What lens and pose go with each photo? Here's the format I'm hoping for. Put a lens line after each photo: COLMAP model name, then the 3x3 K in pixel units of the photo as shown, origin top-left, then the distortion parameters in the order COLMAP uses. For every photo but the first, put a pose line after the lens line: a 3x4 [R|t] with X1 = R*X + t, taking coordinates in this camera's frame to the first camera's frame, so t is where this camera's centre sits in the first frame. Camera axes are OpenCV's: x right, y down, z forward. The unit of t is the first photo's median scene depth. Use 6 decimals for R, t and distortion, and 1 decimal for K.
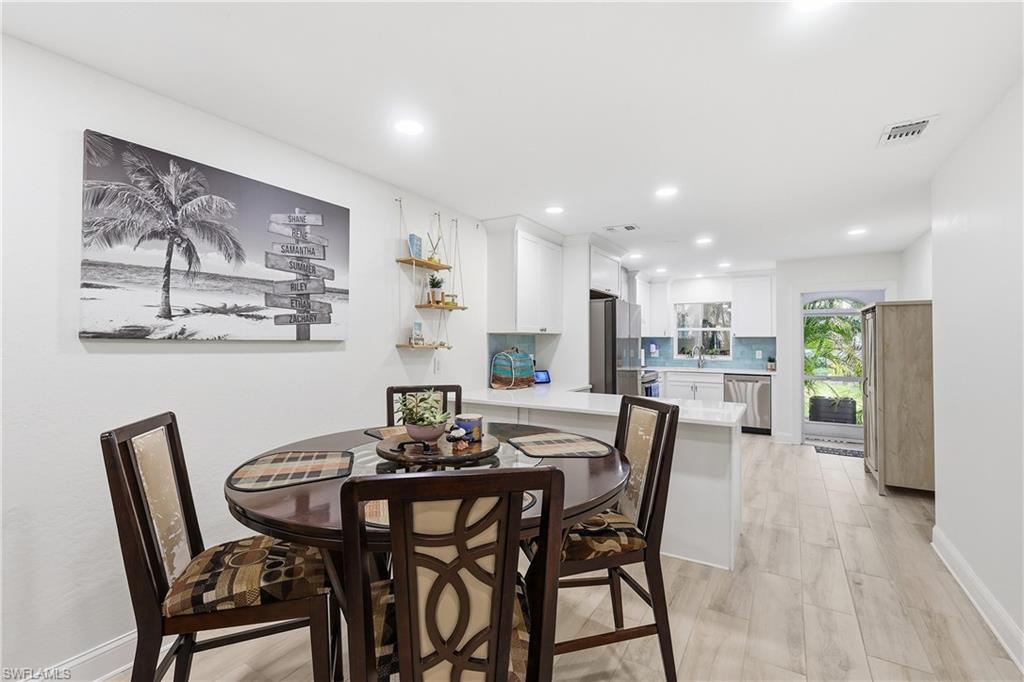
lens RADIAL K [[439.7, 0, 513.0], [0, 439.7, 335.6], [0, 0, 1]] dist [-0.001666, -0.000156]
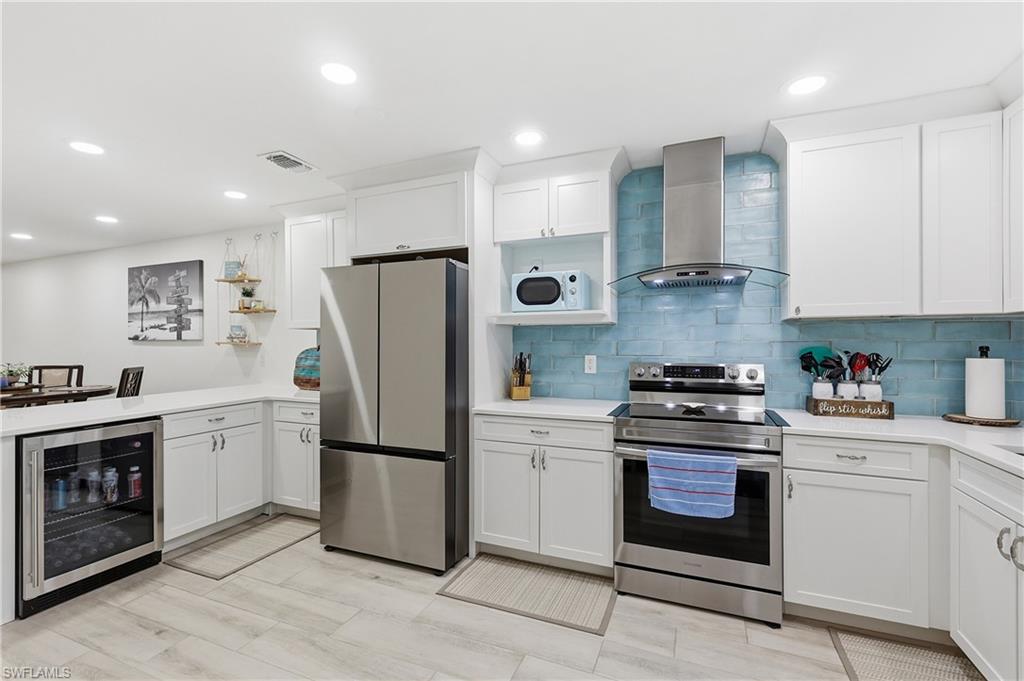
lens RADIAL K [[450.9, 0, 514.2], [0, 450.9, 340.6], [0, 0, 1]] dist [0.002445, 0.000458]
pose [[0.163214, -0.010064, -0.986539, 1.603840], [0.017740, 0.999816, -0.007264, 0.051606], [0.986431, -0.016315, 0.163363, 2.029367]]
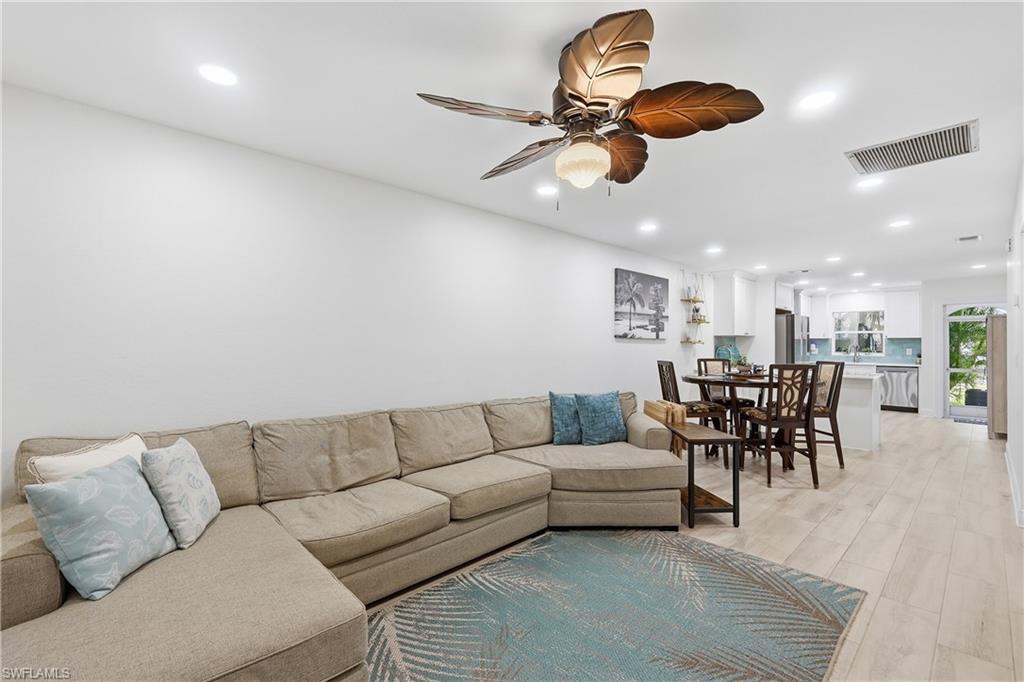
lens RADIAL K [[428.1, 0, 523.7], [0, 428.1, 342.3], [0, 0, 1]] dist [0.001371, 0.000427]
pose [[0.966604, 0.000737, -0.256273, -0.564041], [0.001440, 0.999964, 0.008308, 0.009413], [0.256270, -0.008399, 0.966569, -1.355394]]
